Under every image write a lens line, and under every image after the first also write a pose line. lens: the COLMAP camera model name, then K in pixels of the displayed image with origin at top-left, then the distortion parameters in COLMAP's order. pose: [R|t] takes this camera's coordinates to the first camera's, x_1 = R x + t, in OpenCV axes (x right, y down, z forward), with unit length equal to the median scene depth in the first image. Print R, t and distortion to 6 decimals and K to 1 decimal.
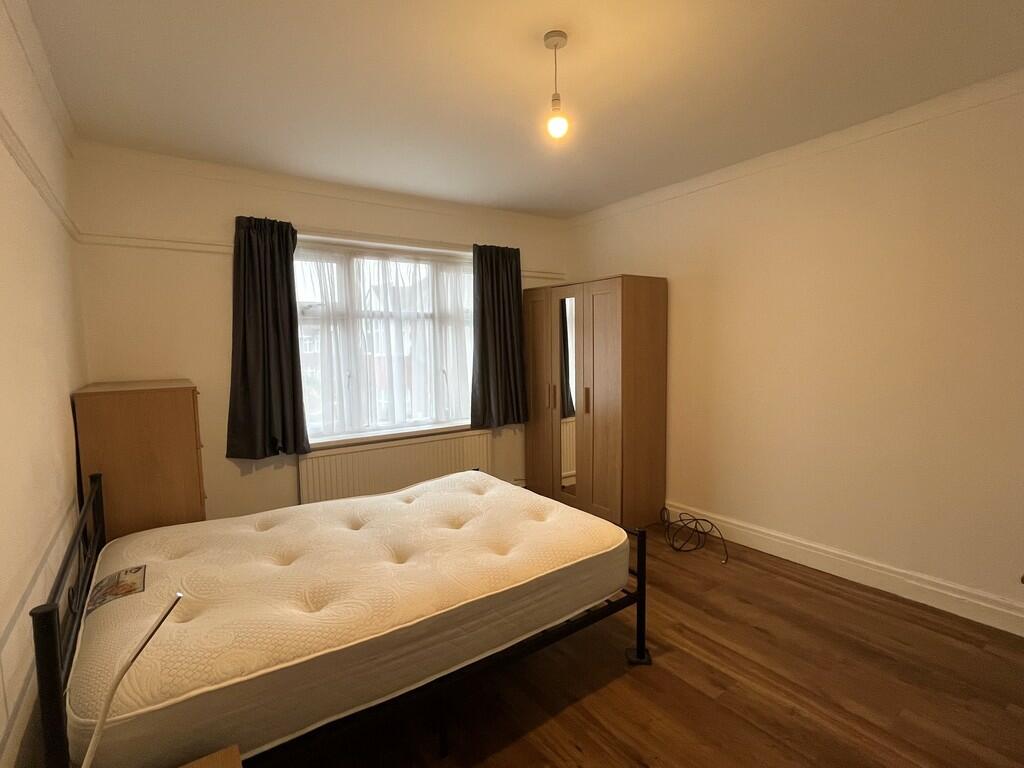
lens RADIAL K [[496.5, 0, 512.0], [0, 496.5, 384.0], [0, 0, 1]] dist [-0.001249, -0.000189]
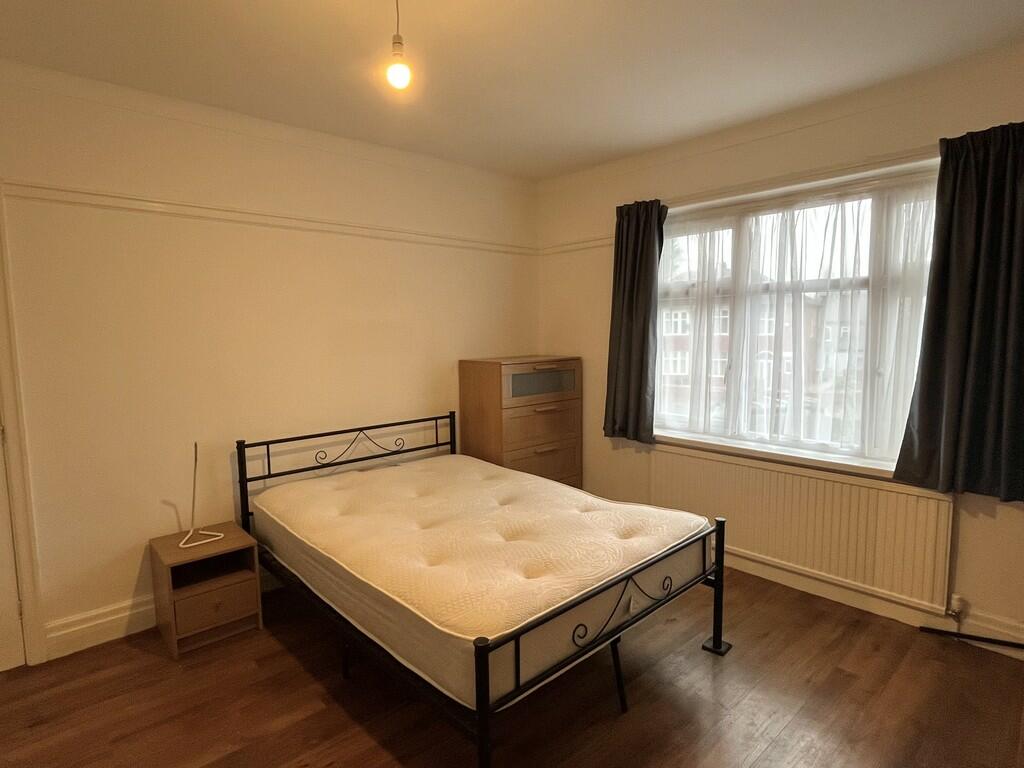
lens RADIAL K [[555.4, 0, 512.0], [0, 555.4, 384.0], [0, 0, 1]] dist [0.001775, 0.000399]
pose [[0.126879, 0.111522, -0.985629, 0.534627], [-0.070143, 0.992181, 0.103234, -0.059048], [0.989435, 0.056037, 0.133710, 0.540377]]
